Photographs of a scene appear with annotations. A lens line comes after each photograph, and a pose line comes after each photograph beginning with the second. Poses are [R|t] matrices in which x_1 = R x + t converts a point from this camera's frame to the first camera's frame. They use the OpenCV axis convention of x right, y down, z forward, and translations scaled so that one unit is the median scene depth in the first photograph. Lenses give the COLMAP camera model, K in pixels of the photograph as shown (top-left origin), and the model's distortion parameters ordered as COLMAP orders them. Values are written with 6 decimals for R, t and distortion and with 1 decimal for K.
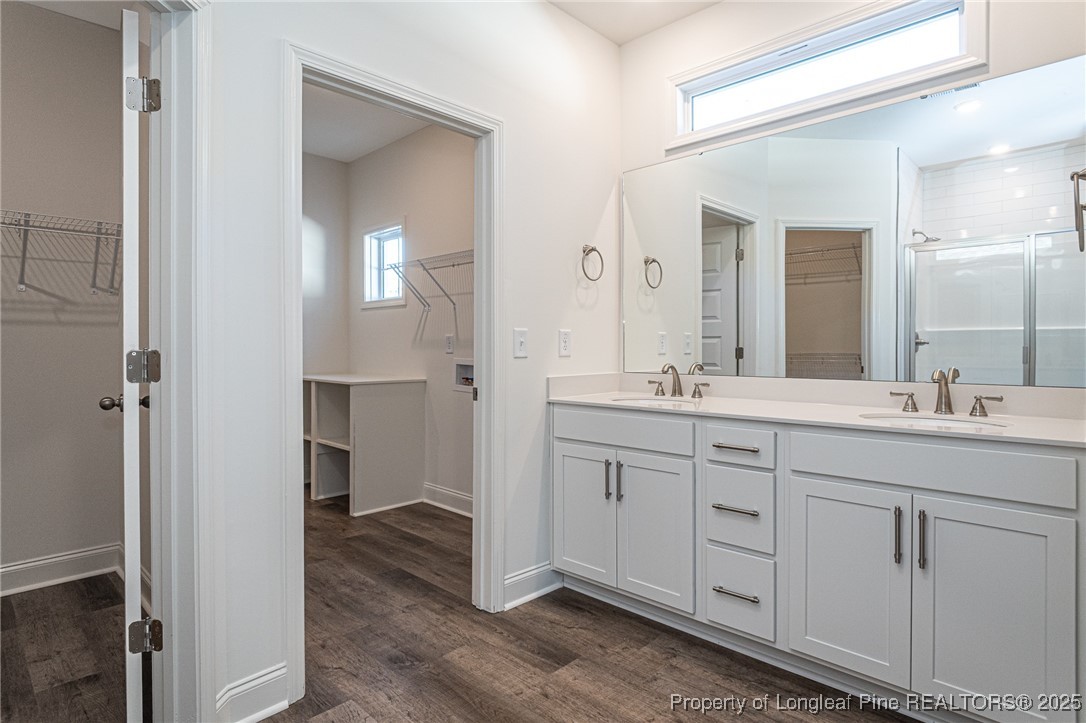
lens RADIAL K [[581.0, 0, 545.5], [0, 581.0, 352.0], [0, 0, 1]] dist [-0.019499, 0.007965]
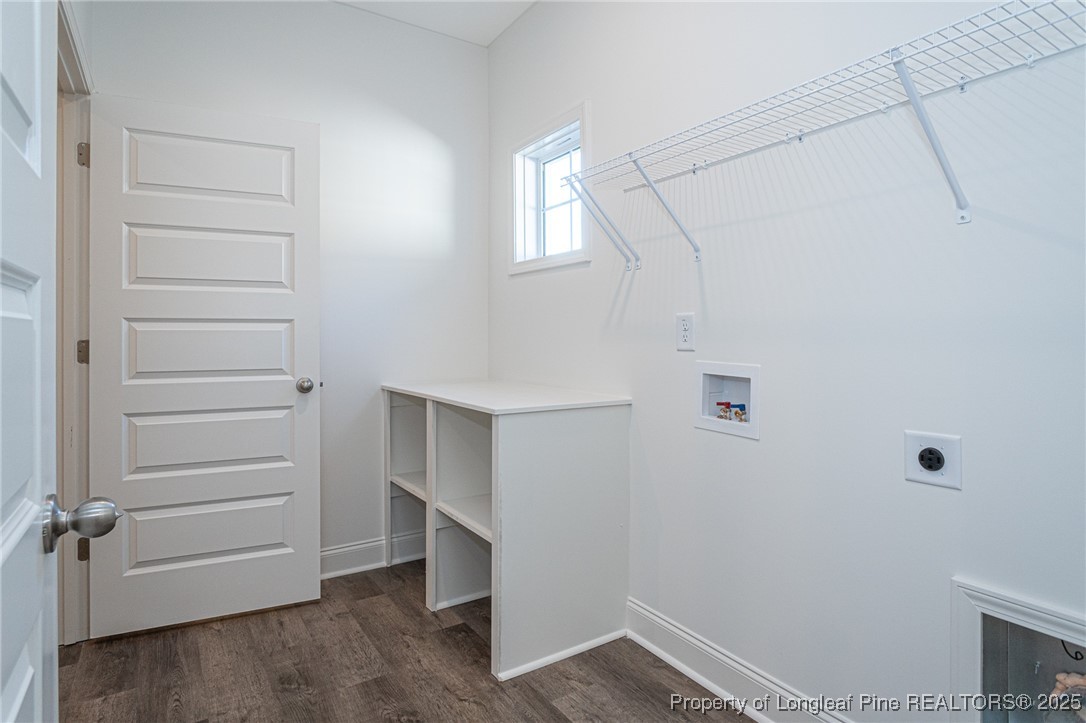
lens RADIAL K [[581.0, 0, 538.2], [0, 581.0, 329.9], [0, 0, 1]] dist [-0.019499, 0.007965]
pose [[0.970986, -0.003857, -0.239105, -0.159510], [-0.000332, 0.999847, -0.017477, -0.006340], [0.239136, 0.017049, 0.970836, 0.465194]]
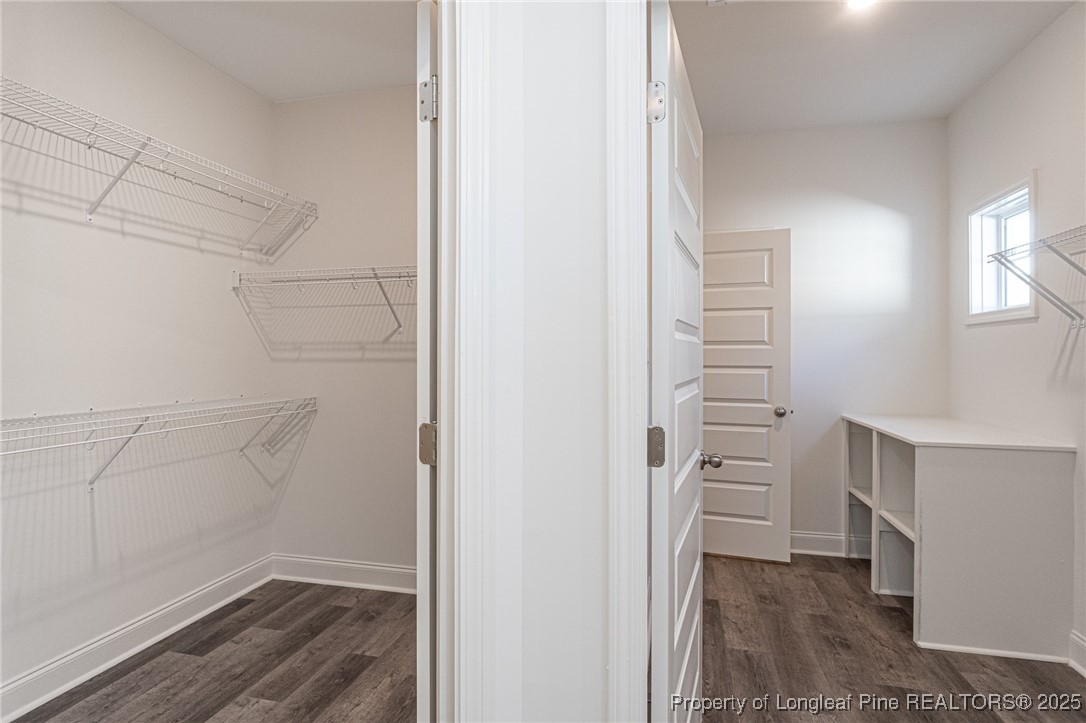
lens RADIAL K [[581.0, 0, 540.7], [0, 581.0, 351.5], [0, 0, 1]] dist [-0.019499, 0.007965]
pose [[0.495570, -0.002747, -0.868564, 0.022045], [-0.011757, 0.999882, -0.009870, -0.034551], [0.868489, 0.015103, 0.495479, 0.265681]]
